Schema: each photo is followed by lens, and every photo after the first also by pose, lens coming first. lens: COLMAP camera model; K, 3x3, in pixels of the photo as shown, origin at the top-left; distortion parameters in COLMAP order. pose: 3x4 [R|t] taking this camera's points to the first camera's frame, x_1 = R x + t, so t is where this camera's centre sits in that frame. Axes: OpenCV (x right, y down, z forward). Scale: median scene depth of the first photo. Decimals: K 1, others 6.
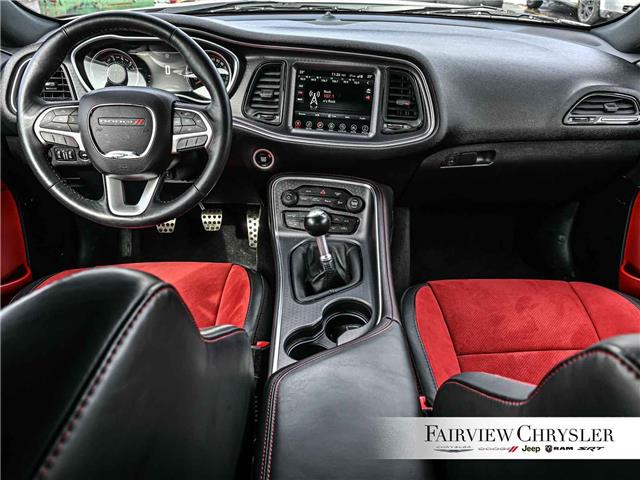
lens RADIAL K [[486.4, 0, 320.5], [0, 486.4, 233.4], [0, 0, 1]] dist [-0.004363, -0.011589]
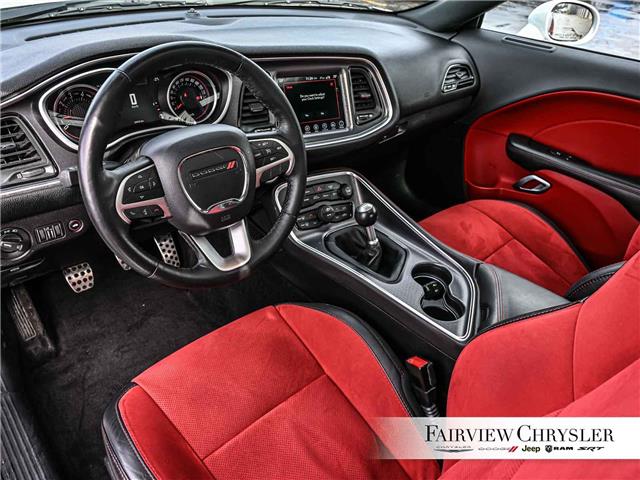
lens RADIAL K [[453.0, 0, 319.8], [0, 453.0, 243.7], [0, 0, 1]] dist [-0.010962, -0.005264]
pose [[0.759568, -0.337914, 0.555761, -0.626560], [0.276359, 0.941159, 0.194540, -0.174532], [-0.588797, 0.005823, 0.808260, 0.191964]]
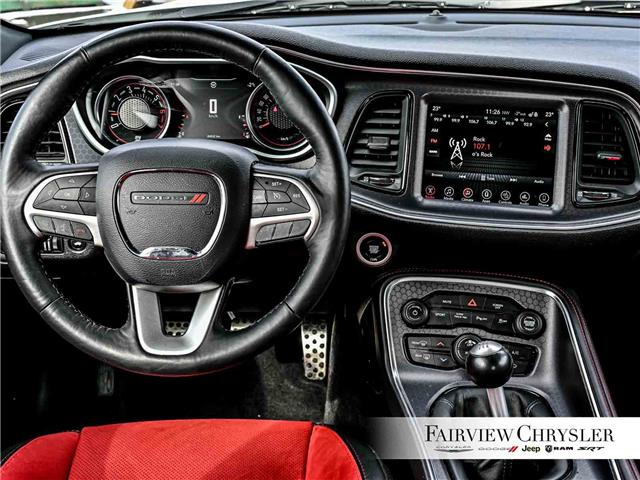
lens RADIAL K [[740.3, 0, 313.4], [0, 740.3, 222.3], [0, 0, 1]] dist [-0.015175, 0.000000]
pose [[0.999511, -0.006965, -0.030499, -0.168436], [0.002718, 0.990552, -0.137113, -0.062155], [0.031165, 0.136963, 0.990086, 0.089221]]
